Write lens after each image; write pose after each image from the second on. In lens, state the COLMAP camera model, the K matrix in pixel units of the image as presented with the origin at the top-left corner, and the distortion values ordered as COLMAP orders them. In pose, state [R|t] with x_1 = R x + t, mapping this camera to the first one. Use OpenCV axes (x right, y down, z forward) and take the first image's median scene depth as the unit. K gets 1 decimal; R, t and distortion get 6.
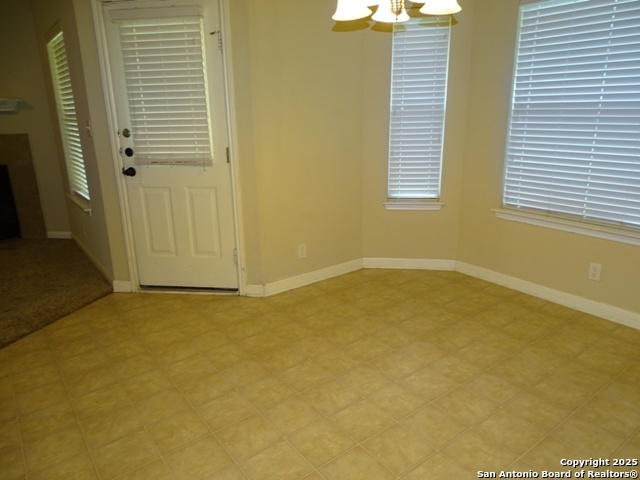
lens RADIAL K [[455.8, 0, 317.3], [0, 455.8, 238.5], [0, 0, 1]] dist [-0.005584, 0.004923]
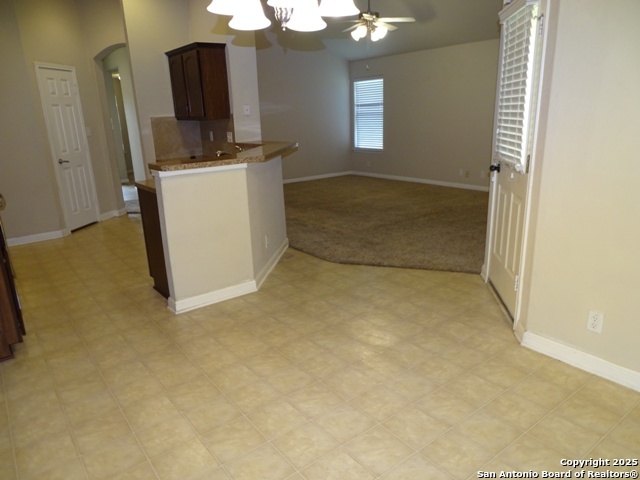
lens RADIAL K [[455.8, 0, 324.0], [0, 455.8, 241.0], [0, 0, 1]] dist [-0.005584, 0.004923]
pose [[0.016646, 0.298866, -0.954150, 0.925021], [-0.244644, 0.926494, 0.285935, -0.289663], [0.969470, 0.228667, 0.088538, 0.868205]]
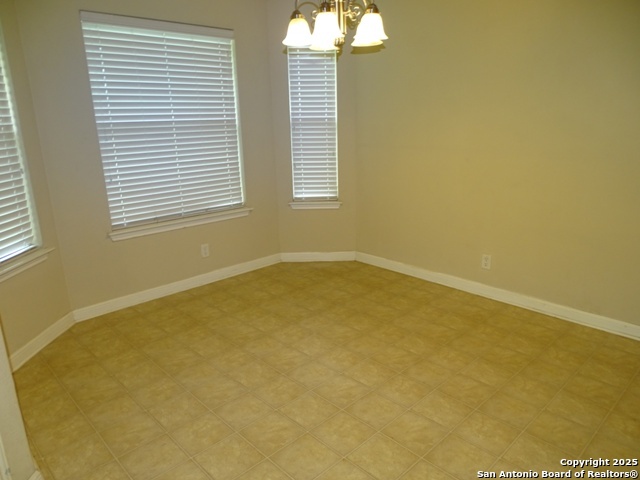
lens RADIAL K [[455.8, 0, 321.5], [0, 455.8, 243.5], [0, 0, 1]] dist [-0.005584, 0.004923]
pose [[-0.121791, -0.246407, 0.961484, -0.918227], [0.299542, 0.914404, 0.272285, -0.273520], [-0.946278, 0.321167, -0.037557, 0.999403]]
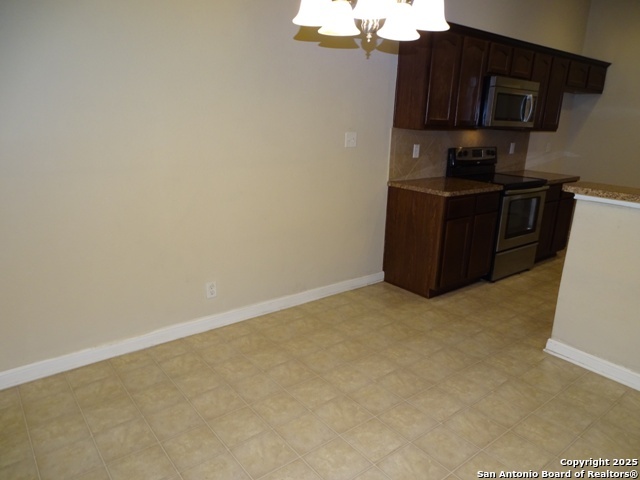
lens RADIAL K [[455.8, 0, 321.4], [0, 455.8, 240.9], [0, 0, 1]] dist [-0.005584, 0.004923]
pose [[-0.999476, 0.001916, -0.032327, 0.233454], [-0.015501, 0.848152, 0.529525, -0.484704], [0.028433, 0.529749, -0.847678, 1.534621]]
